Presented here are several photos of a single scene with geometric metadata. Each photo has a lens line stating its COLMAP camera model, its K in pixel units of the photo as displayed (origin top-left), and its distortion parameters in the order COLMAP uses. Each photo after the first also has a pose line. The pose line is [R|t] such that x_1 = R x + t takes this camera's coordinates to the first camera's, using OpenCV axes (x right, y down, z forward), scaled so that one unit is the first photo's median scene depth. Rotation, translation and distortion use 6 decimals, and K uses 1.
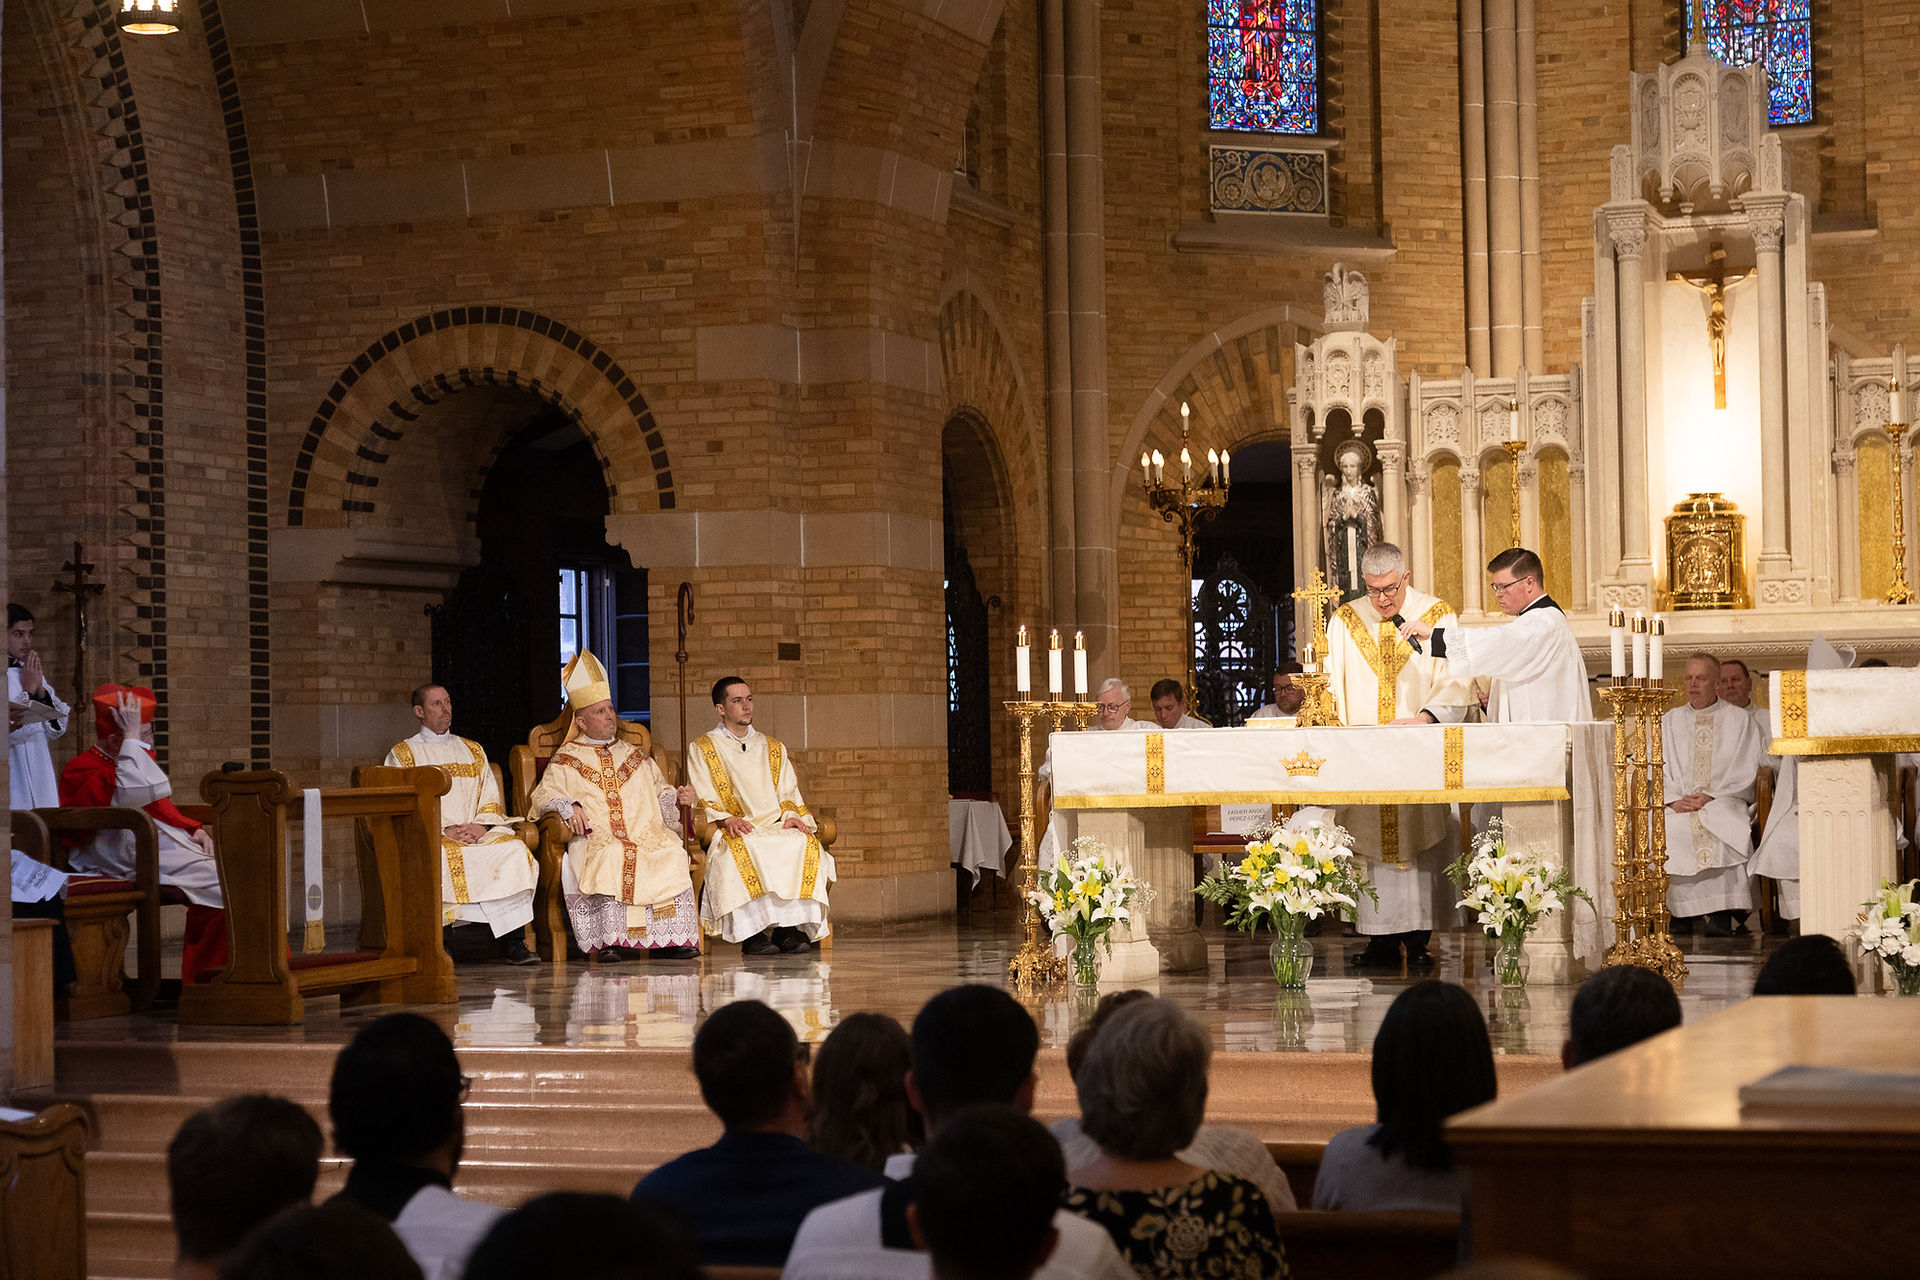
lens RADIAL K [[3772.2, 0, 969.9], [0, 3772.2, 688.5], [0, 0, 1]] dist [0.064506, 0.000000]
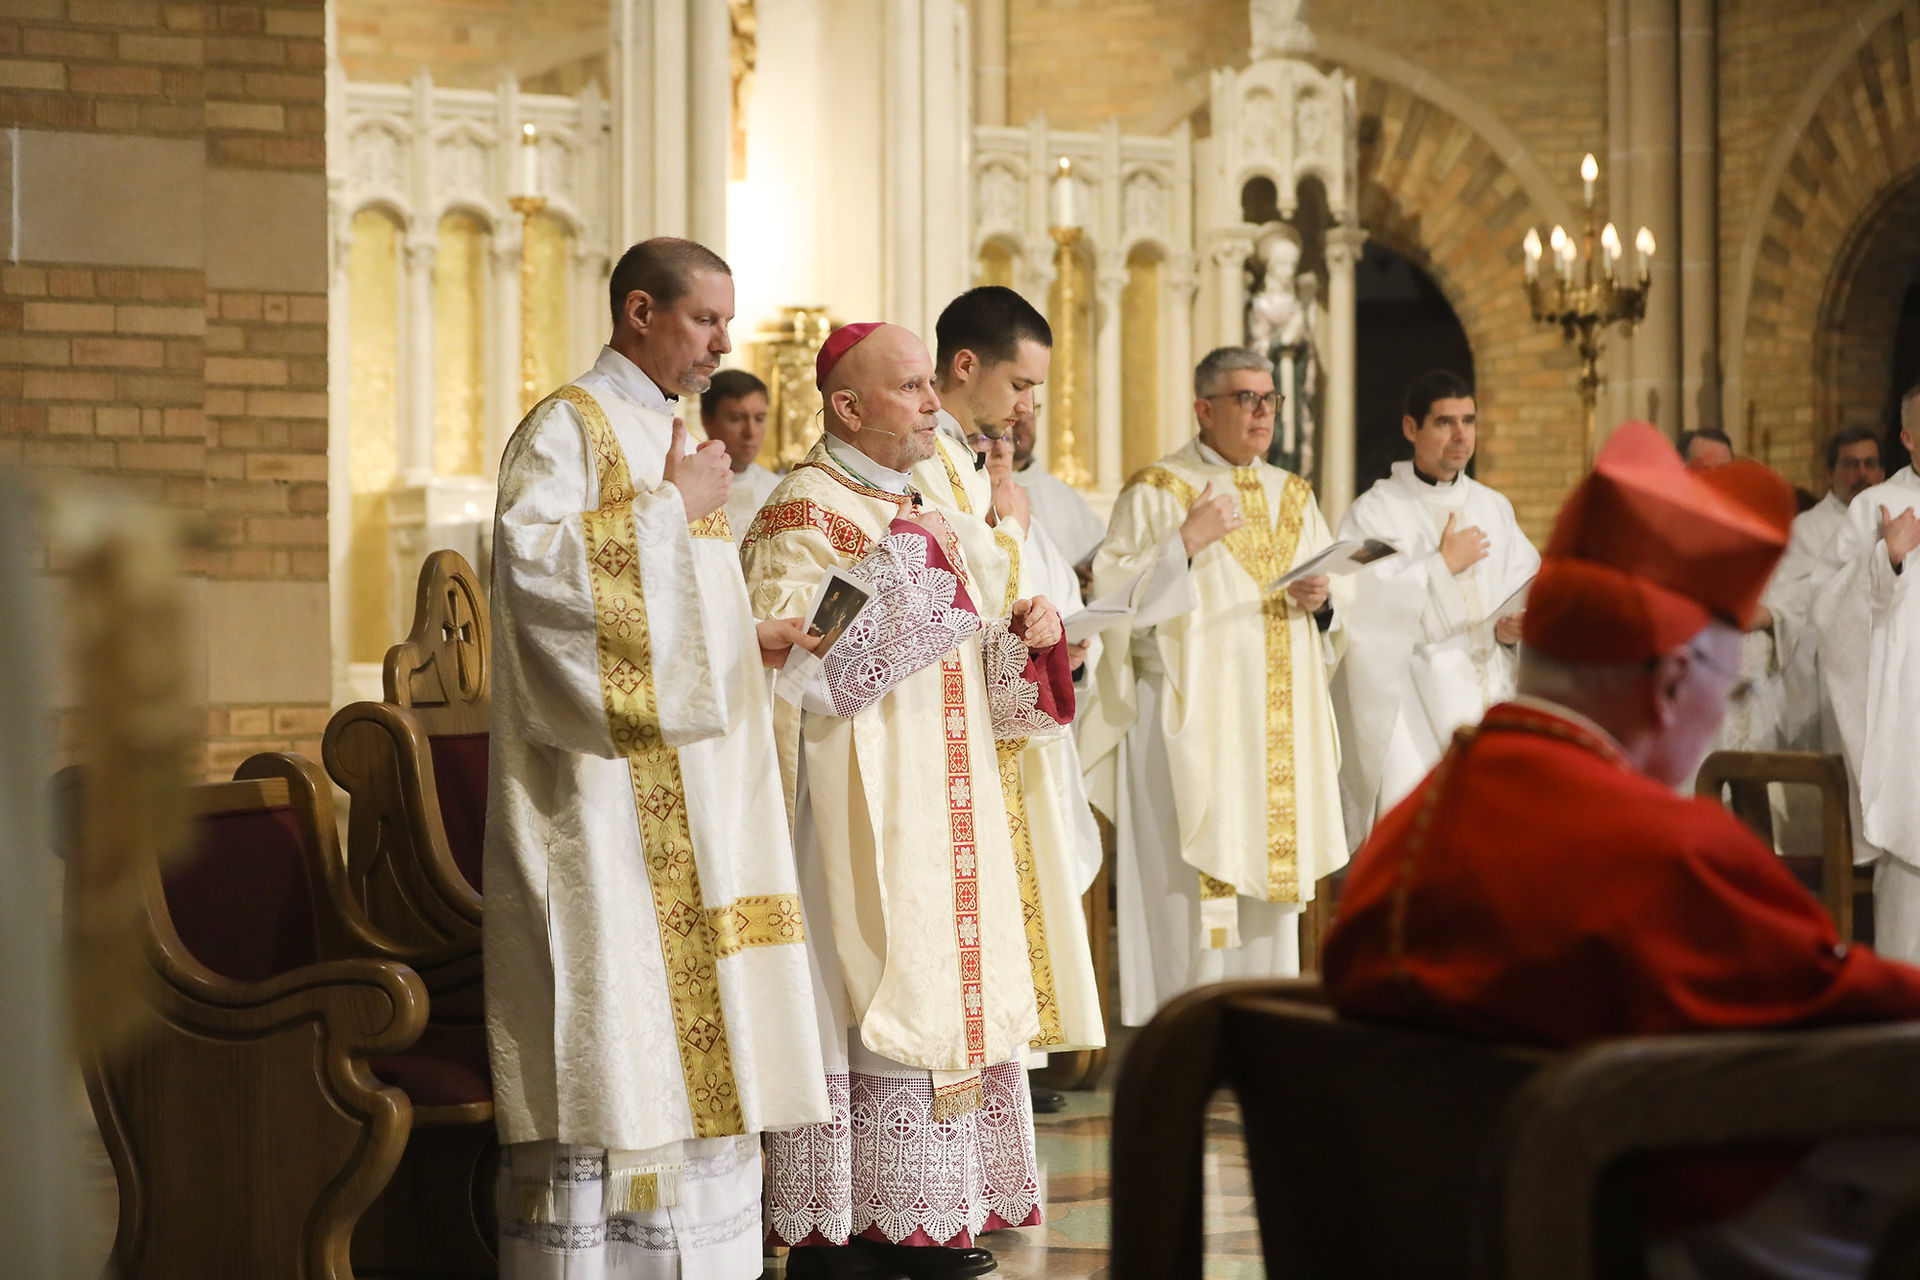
lens RADIAL K [[3725.9, 0, 940.0], [0, 3725.9, 682.3], [0, 0, 1]] dist [-0.015437, 0.000000]
pose [[0.676138, 0.009122, 0.736718, -0.280524], [-0.021183, 0.999751, 0.007063, 0.008009], [-0.736470, -0.020382, 0.676163, 0.603587]]
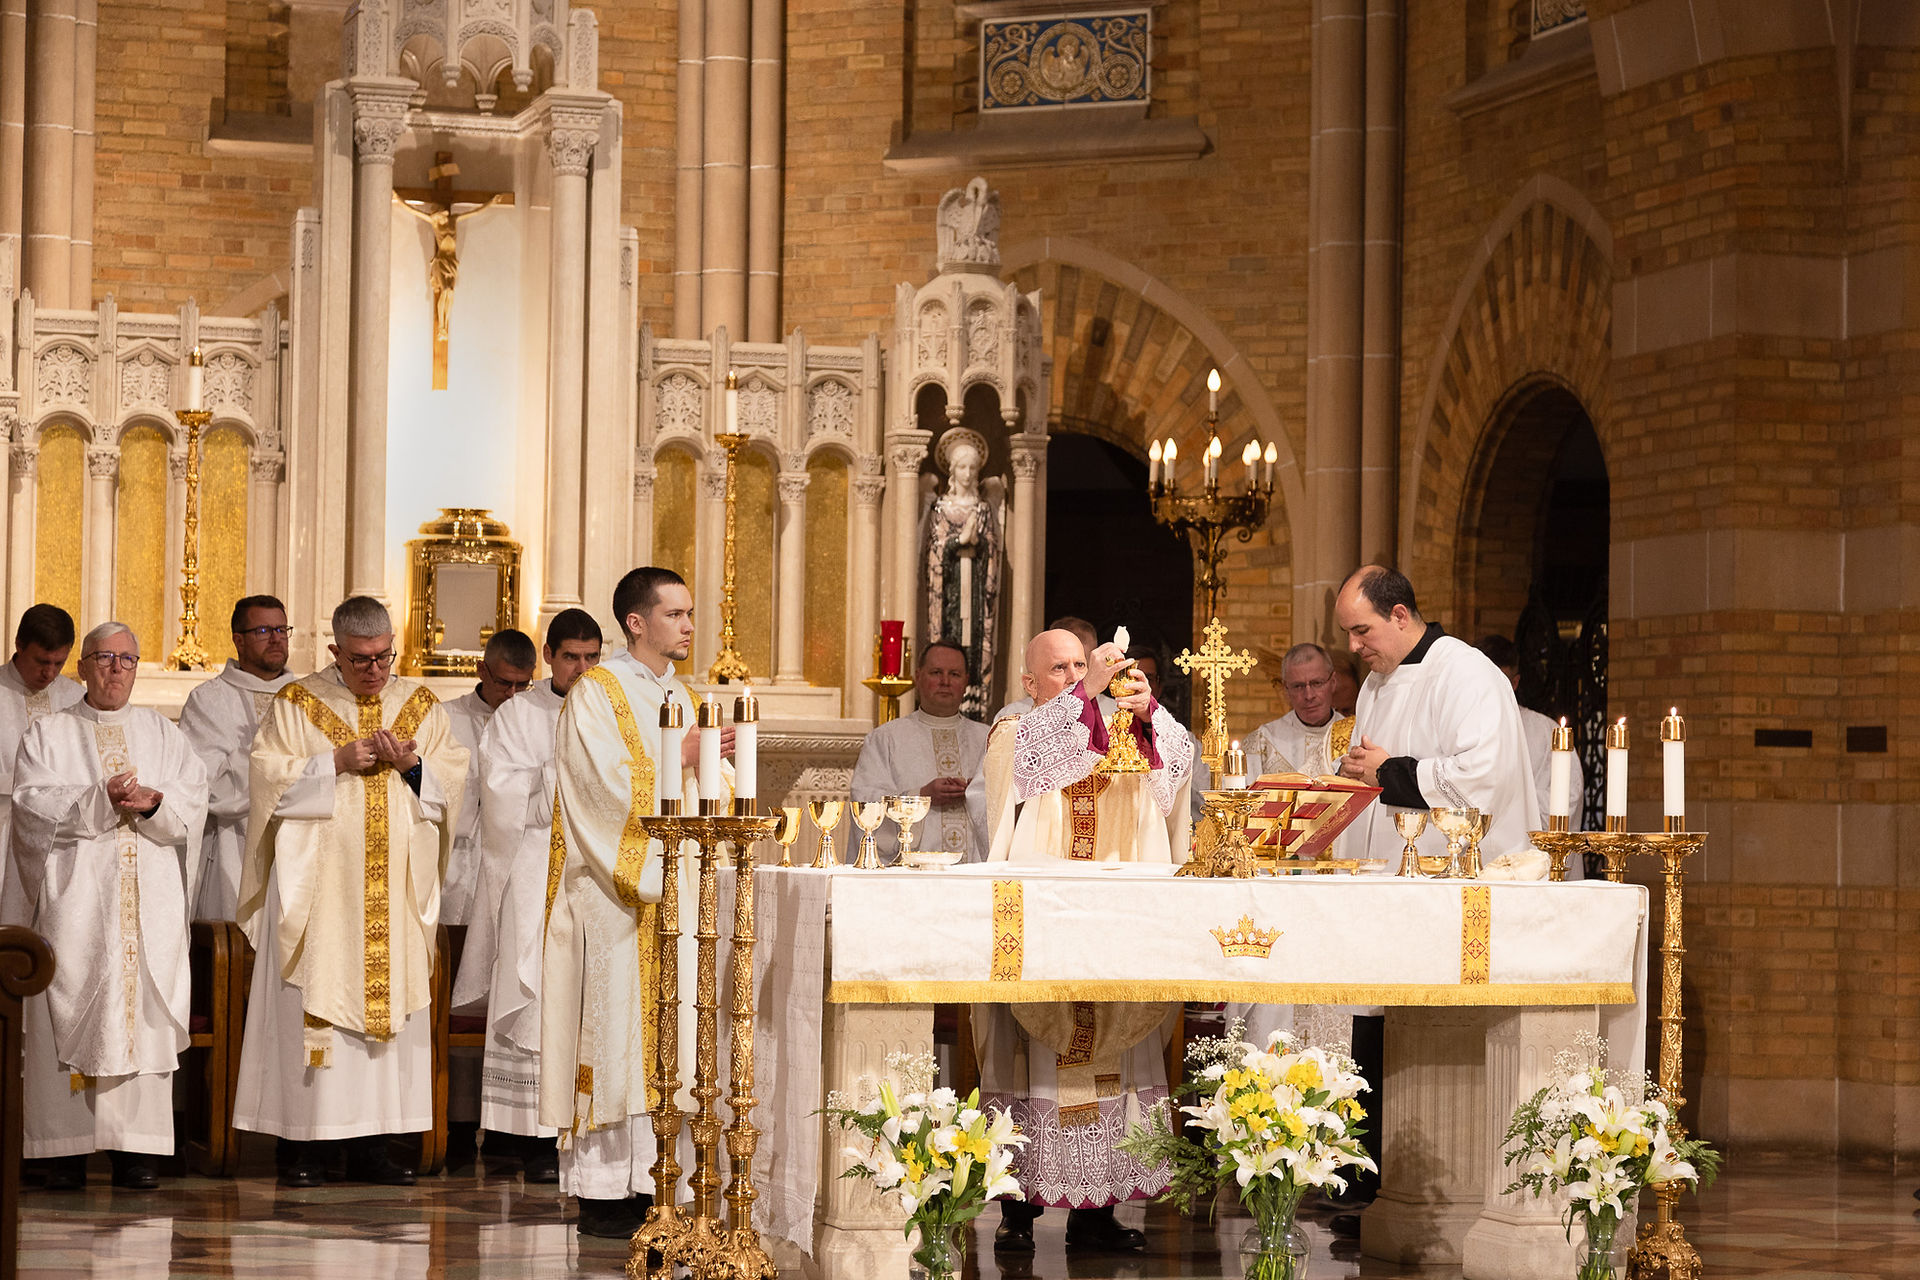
lens RADIAL K [[4705.9, 0, 898.5], [0, 4705.9, 670.9], [0, 0, 1]] dist [0.038311, 0.000000]
pose [[0.796683, 0.051839, 0.602171, -0.286562], [-0.041290, 0.998655, -0.031343, 0.002106], [-0.602986, 0.000107, 0.797752, 0.284739]]
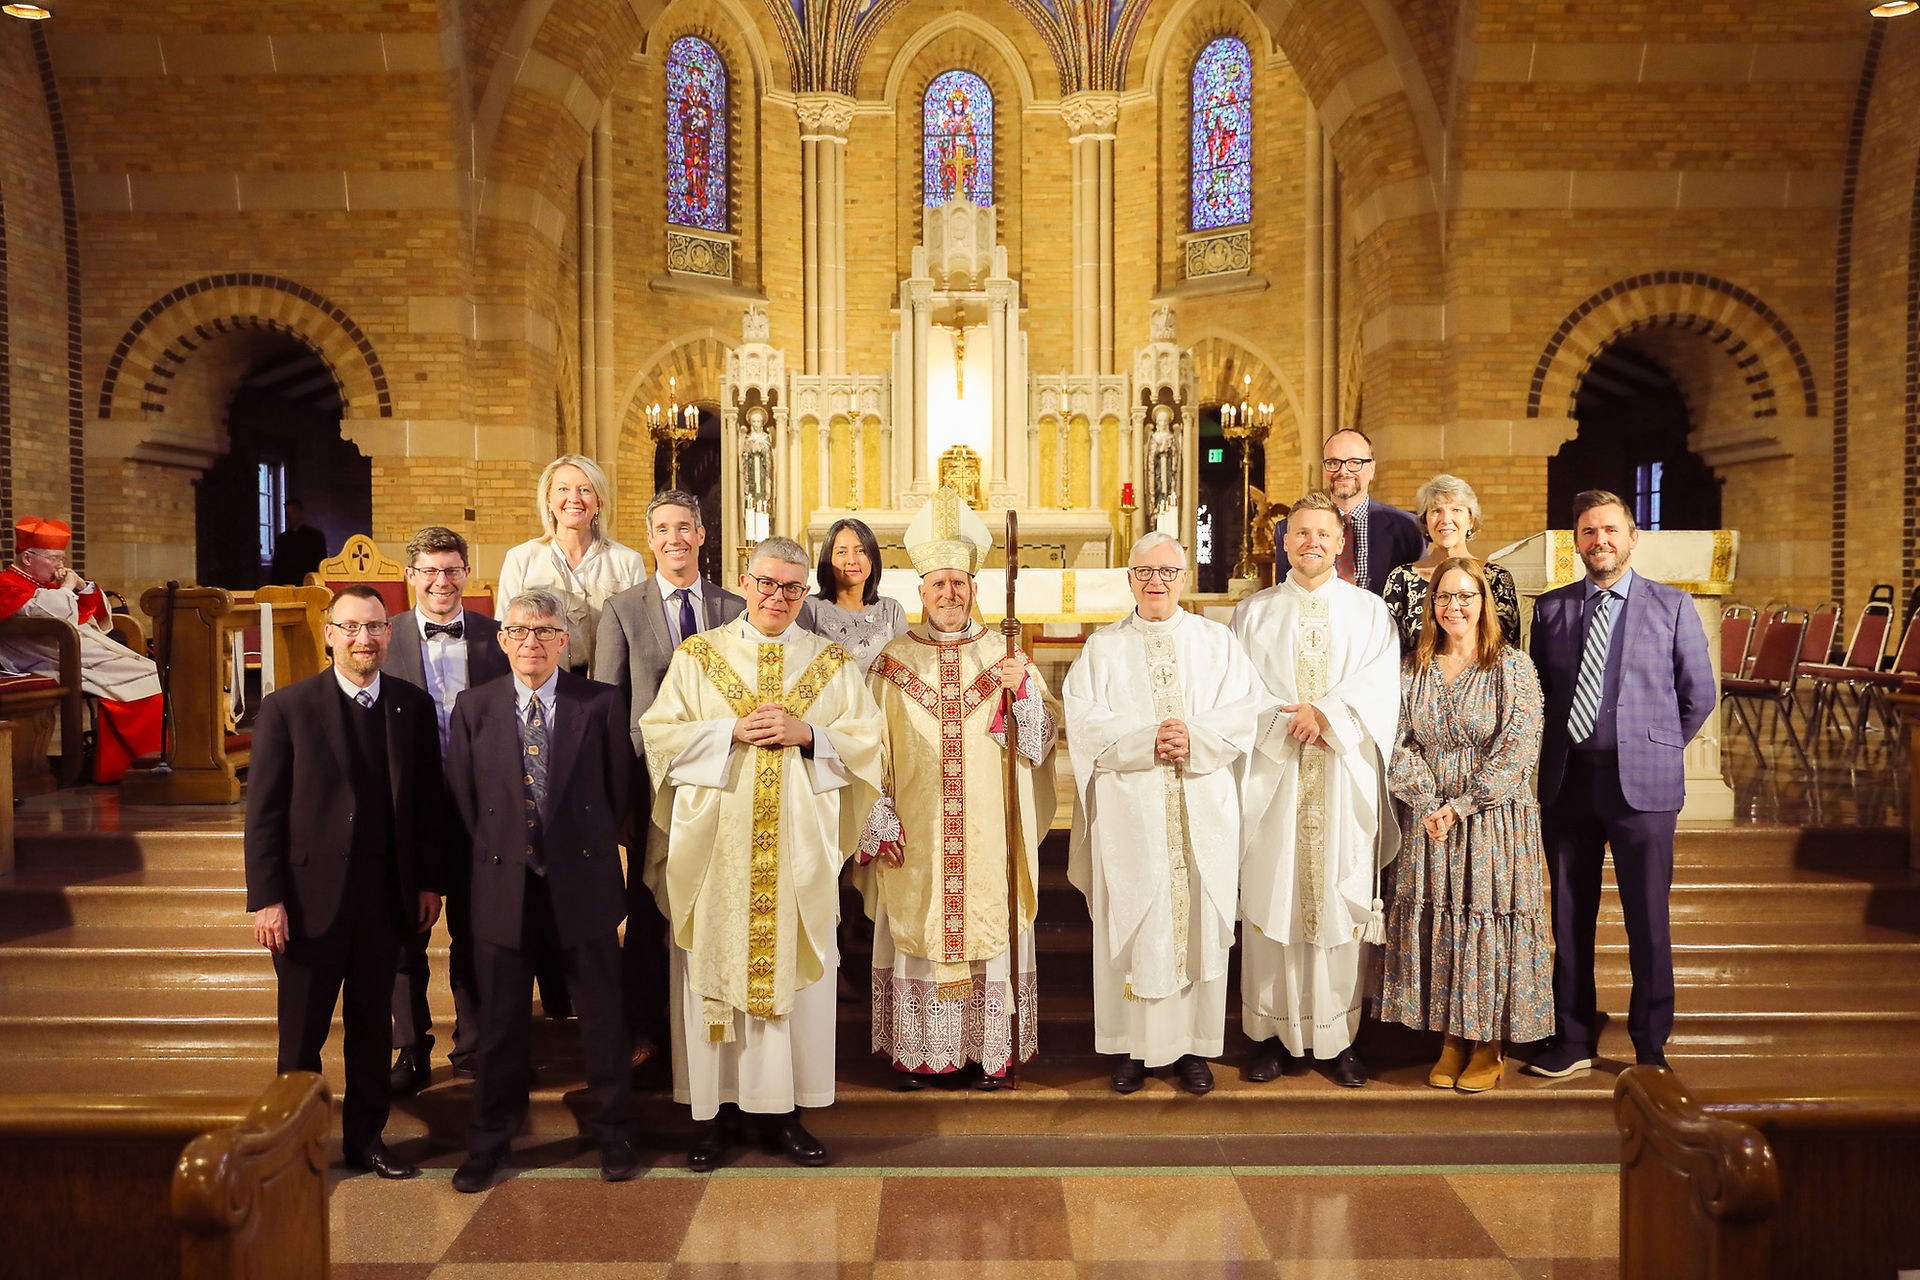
lens RADIAL K [[1679.7, 0, 949.6], [0, 1679.7, 645.4], [0, 0, 1]] dist [-0.009687, 0.017618]
pose [[0.938345, 0.003951, 0.345679, -0.093275], [-0.021743, 0.998630, 0.047605, 0.005909], [-0.345017, -0.052186, 0.937145, 0.272564]]
